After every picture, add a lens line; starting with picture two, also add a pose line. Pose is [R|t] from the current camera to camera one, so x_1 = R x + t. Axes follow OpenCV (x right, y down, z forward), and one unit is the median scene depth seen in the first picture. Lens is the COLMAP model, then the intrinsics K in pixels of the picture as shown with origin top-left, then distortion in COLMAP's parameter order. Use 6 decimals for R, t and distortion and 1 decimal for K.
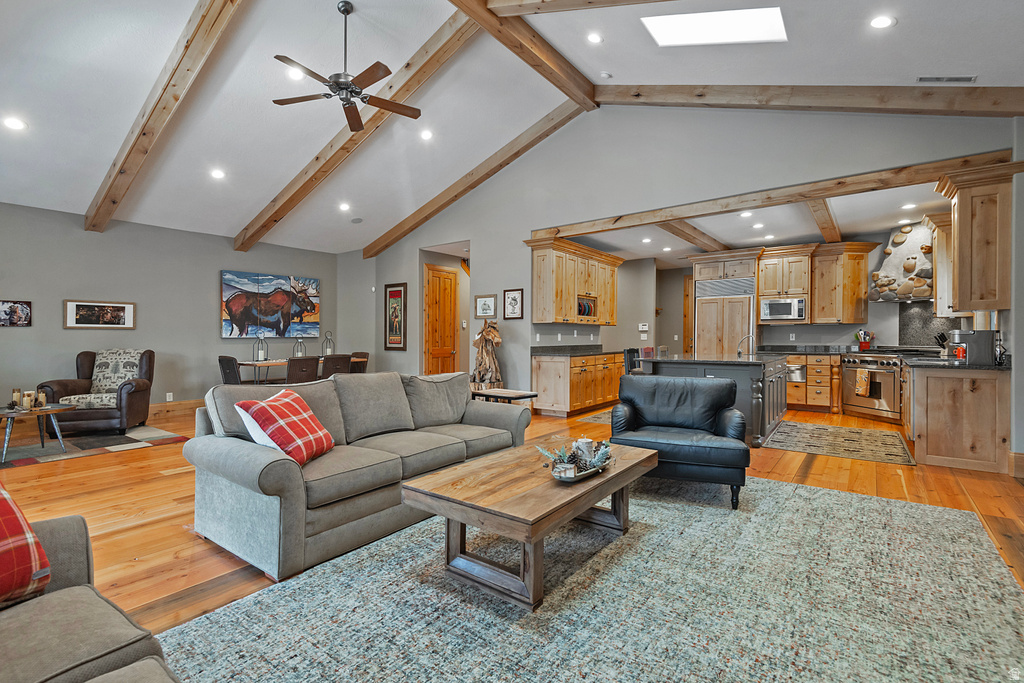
lens RADIAL K [[481.8, 0, 497.8], [0, 481.8, 331.9], [0, 0, 1]] dist [0.024244, -0.012482]
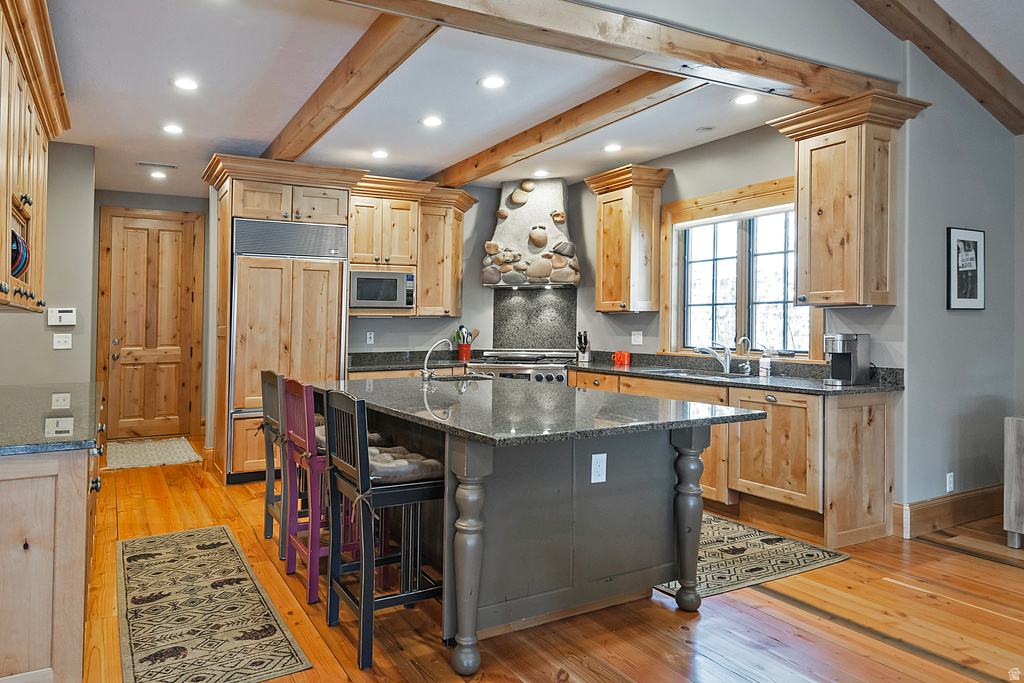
lens RADIAL K [[643.8, 0, 443.7], [0, 643.8, 318.7], [0, 0, 1]] dist [0.032453, -0.001178]
pose [[0.424770, 0.007860, 0.905267, -0.063437], [-0.006024, 0.999965, -0.005856, -0.009971], [-0.905281, -0.002966, 0.424802, 0.694411]]
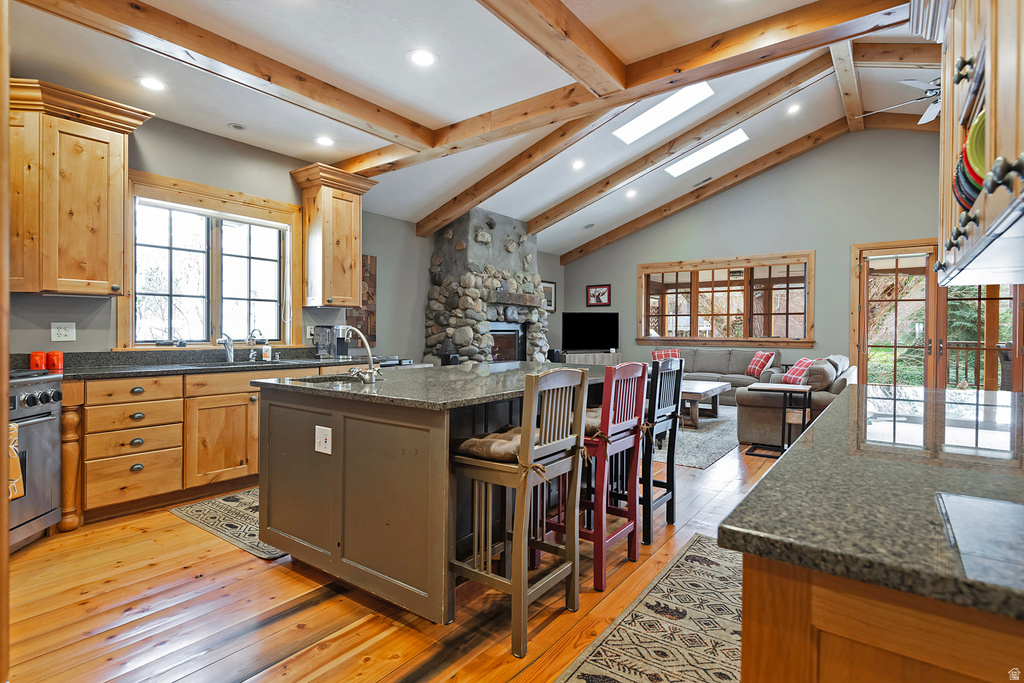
lens RADIAL K [[522.2, 0, 517.7], [0, 522.2, 336.7], [0, 0, 1]] dist [0.009732, -0.009878]
pose [[-0.999193, -0.001492, -0.040147, 0.386384], [-0.001484, 0.999999, -0.000239, 0.012886], [0.040147, -0.000179, -0.999194, 1.328602]]
